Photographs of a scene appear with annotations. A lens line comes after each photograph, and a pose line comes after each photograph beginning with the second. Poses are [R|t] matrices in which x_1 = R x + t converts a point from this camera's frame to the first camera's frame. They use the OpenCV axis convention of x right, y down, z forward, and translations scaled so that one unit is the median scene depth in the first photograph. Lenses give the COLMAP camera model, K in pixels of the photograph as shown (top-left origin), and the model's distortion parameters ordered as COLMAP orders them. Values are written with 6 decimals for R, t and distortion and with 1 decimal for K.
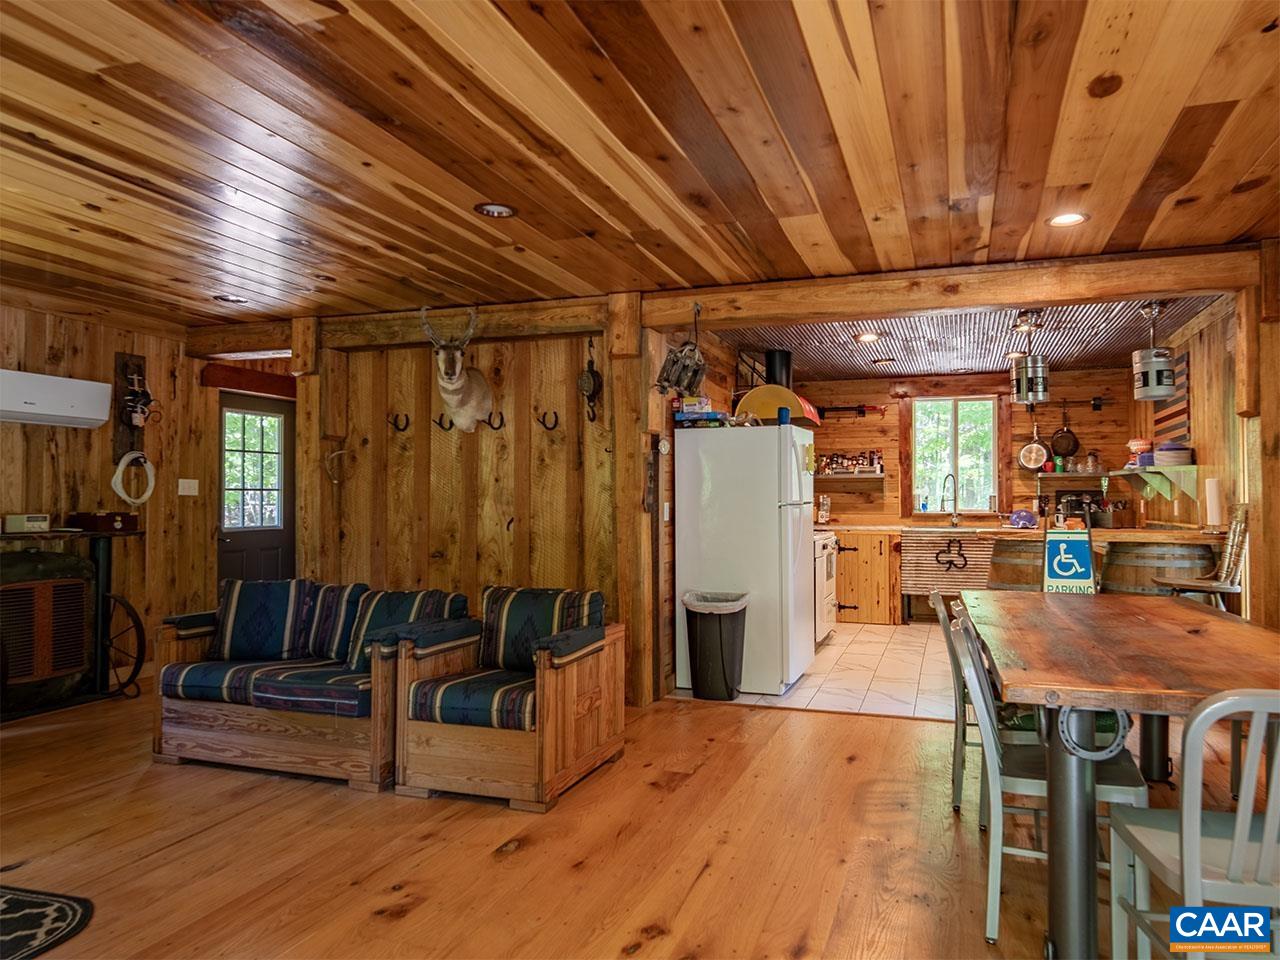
lens RADIAL K [[919.3, 0, 640.4], [0, 919.3, 482.8], [0, 0, 1]] dist [-0.000283, -0.000159]
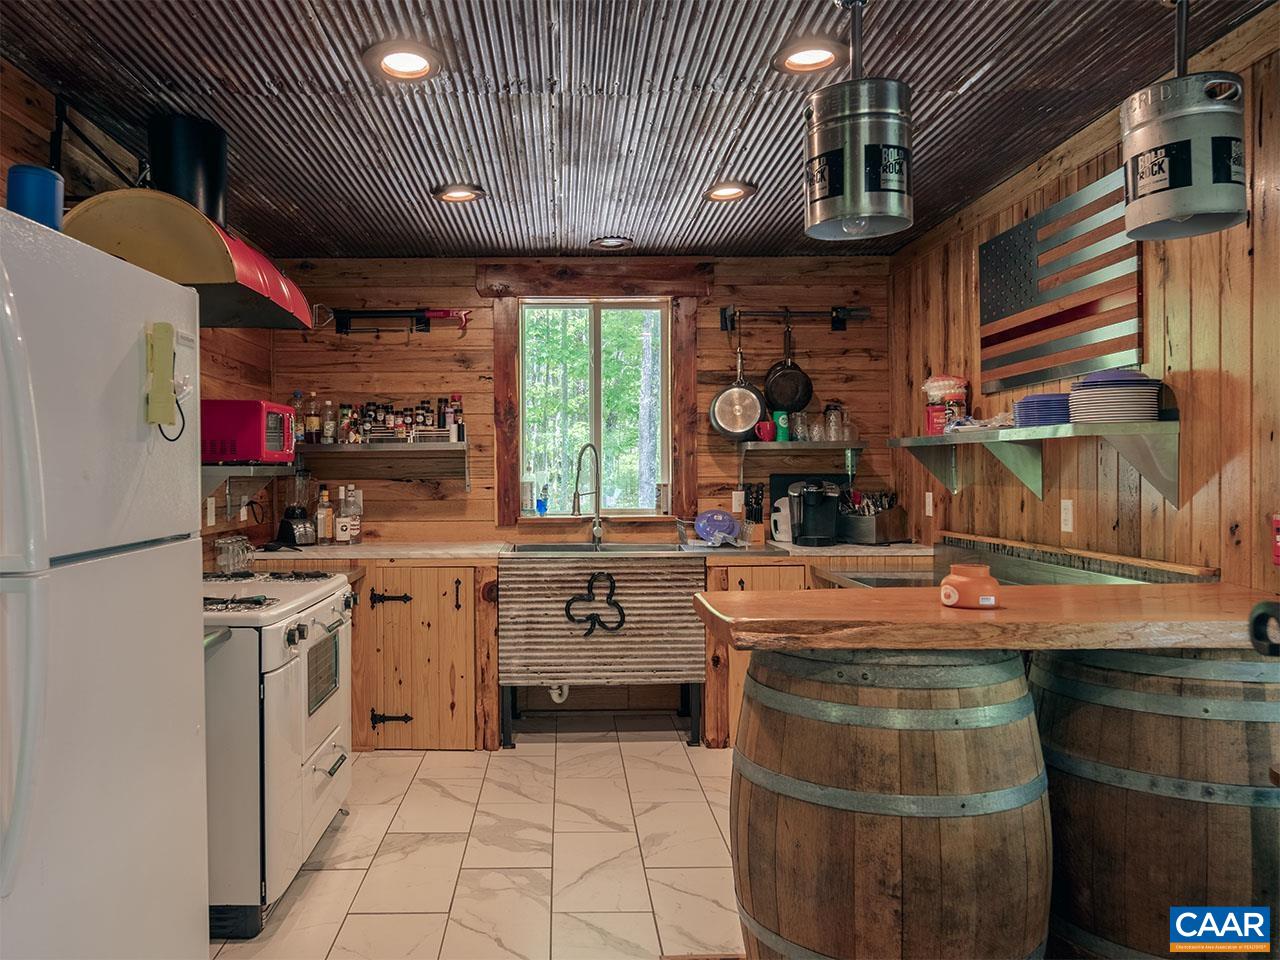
lens RADIAL K [[910.1, 0, 638.4], [0, 910.1, 478.2], [0, 0, 1]] dist [-0.003823, -0.002987]
pose [[0.912968, -0.010389, 0.407898, 0.152930], [0.000344, 0.999695, 0.024692, -0.002514], [-0.408031, -0.022402, 0.912693, 0.521835]]
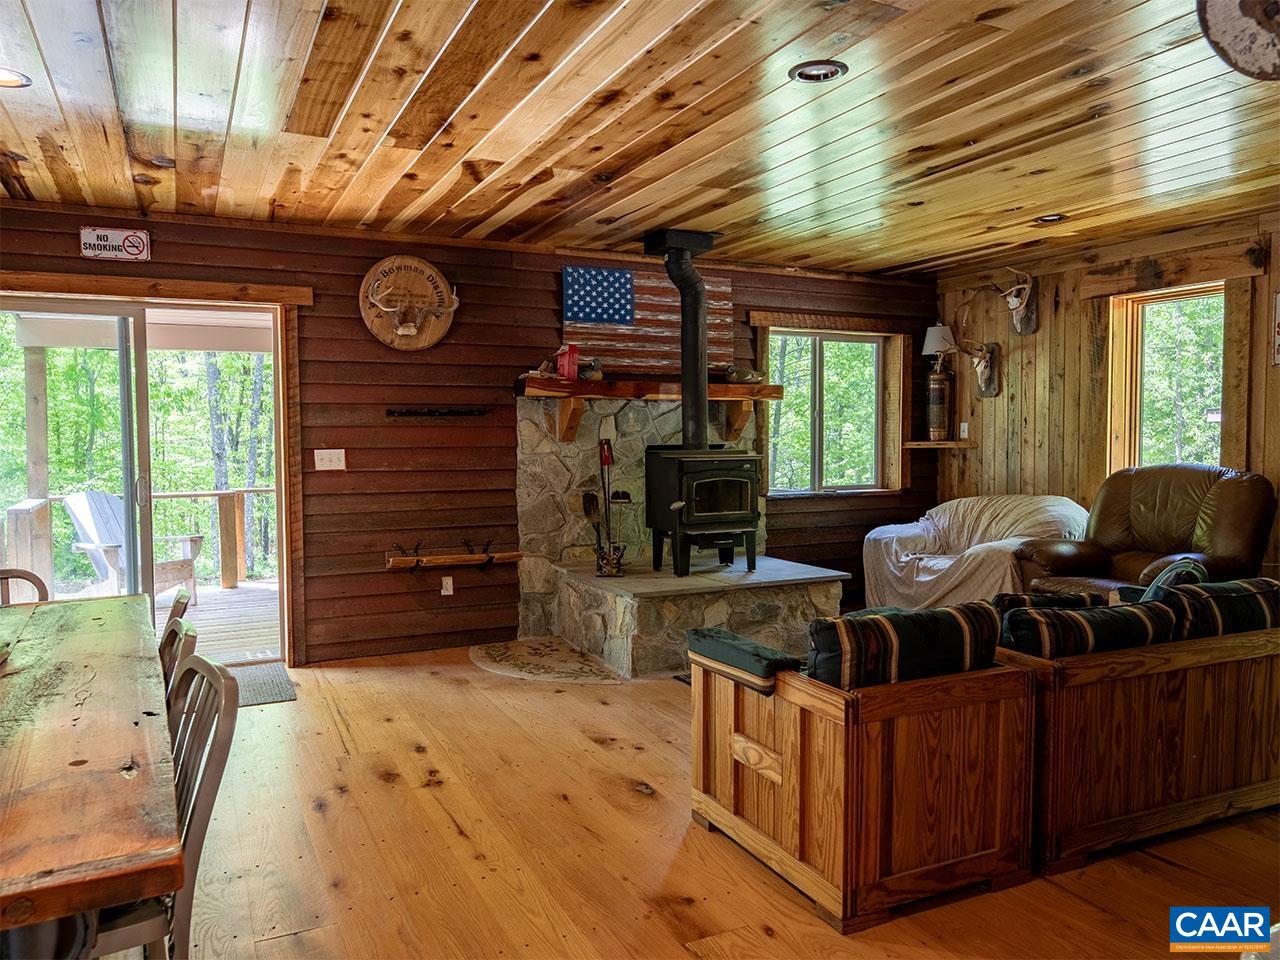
lens RADIAL K [[910.1, 0, 640.8], [0, 910.1, 476.1], [0, 0, 1]] dist [-0.003823, -0.002987]
pose [[-0.695020, 0.038190, -0.717976, 0.689309], [0.017674, 0.999194, 0.036039, 0.003632], [0.718774, 0.012359, -0.695134, 2.000540]]
